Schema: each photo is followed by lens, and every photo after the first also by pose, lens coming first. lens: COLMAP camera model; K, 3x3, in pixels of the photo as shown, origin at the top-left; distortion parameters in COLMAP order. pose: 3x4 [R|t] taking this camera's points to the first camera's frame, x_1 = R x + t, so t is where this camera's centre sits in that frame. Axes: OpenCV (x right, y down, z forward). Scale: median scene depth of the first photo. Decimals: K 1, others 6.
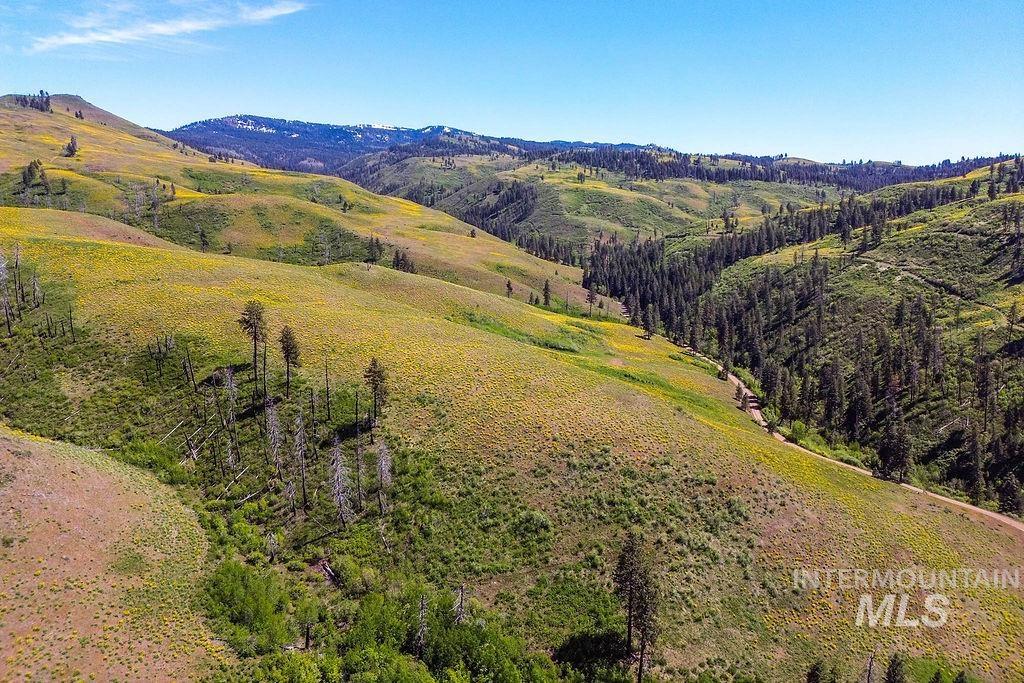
lens RADIAL K [[735.0, 0, 511.8], [0, 735.0, 340.4], [0, 0, 1]] dist [0.028682, -0.013032]
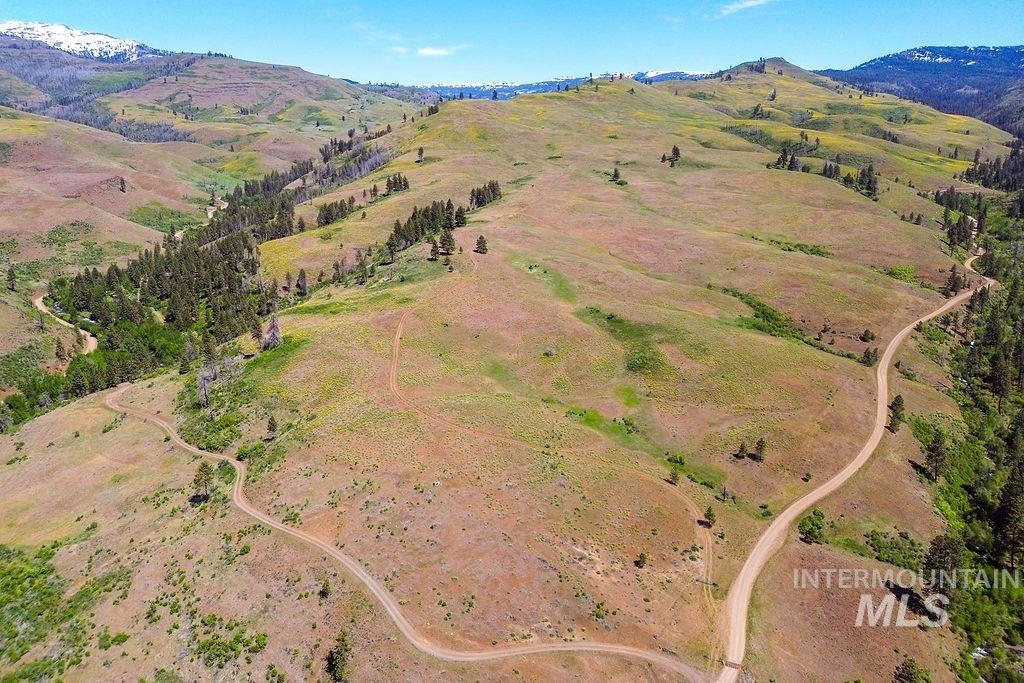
lens RADIAL K [[735.0, 0, 512.7], [0, 735.0, 340.9], [0, 0, 1]] dist [0.028682, -0.013032]
pose [[0.668645, 0.186087, -0.719921, 0.264688], [-0.125084, 0.982531, 0.137792, 0.108862], [0.732986, -0.002083, 0.680241, -0.468510]]
